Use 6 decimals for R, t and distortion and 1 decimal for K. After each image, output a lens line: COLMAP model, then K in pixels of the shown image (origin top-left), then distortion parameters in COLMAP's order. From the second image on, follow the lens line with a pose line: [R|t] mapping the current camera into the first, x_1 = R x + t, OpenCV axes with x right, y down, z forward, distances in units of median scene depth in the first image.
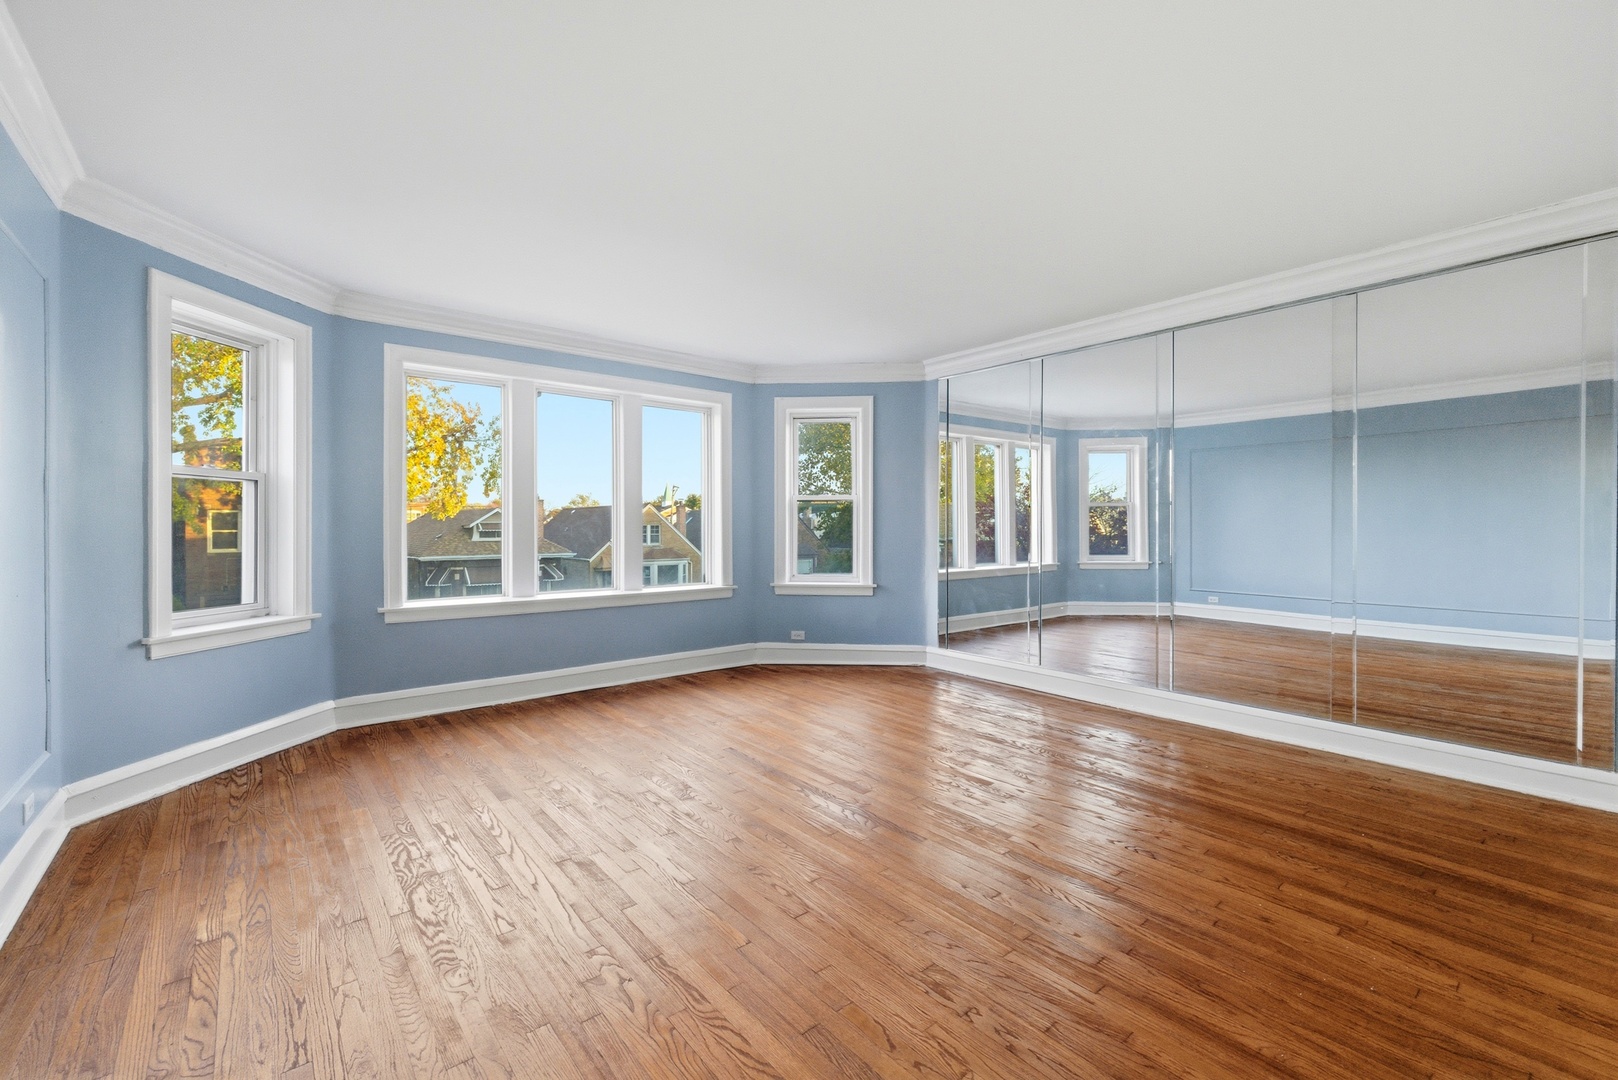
lens RADIAL K [[679.1, 0, 799.0], [0, 679.1, 526.4], [0, 0, 1]] dist [0.008699, -0.000040]
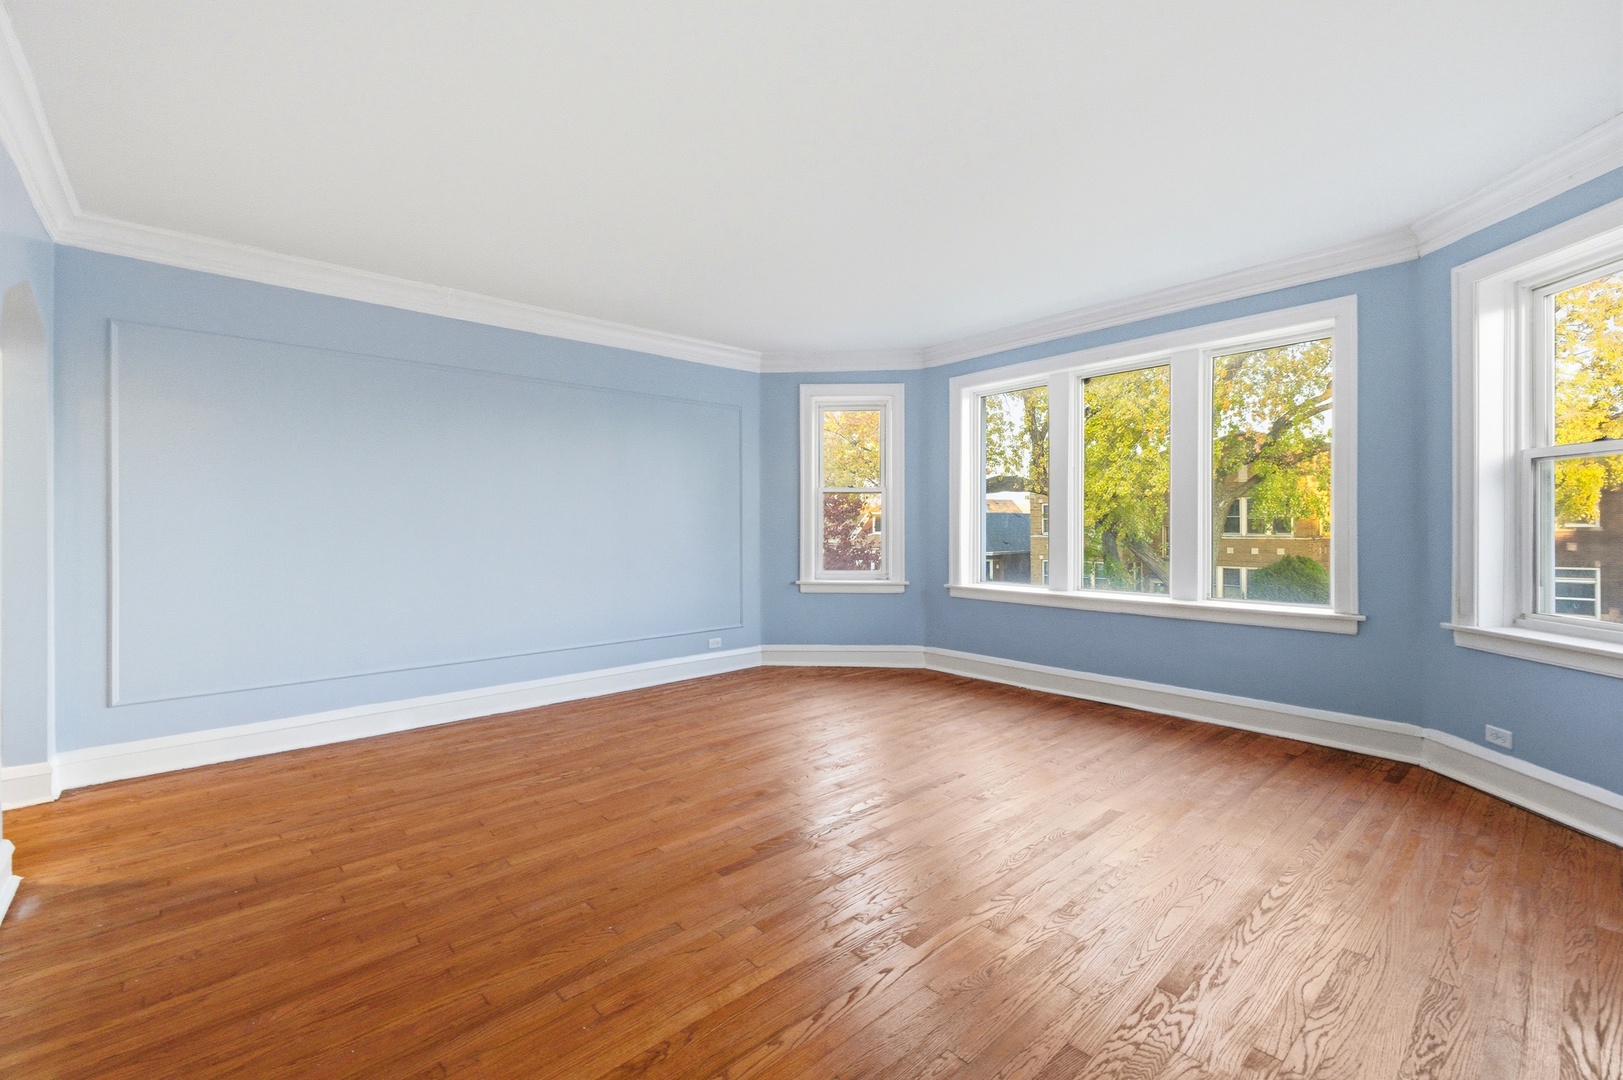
lens RADIAL K [[681.2, 0, 801.5], [0, 681.2, 526.3], [0, 0, 1]] dist [0.008699, -0.000040]
pose [[0.040281, -0.000228, -0.999188, 0.831686], [0.004434, 0.999990, -0.000050, 0.011405], [0.999179, -0.004429, 0.040282, 0.836572]]
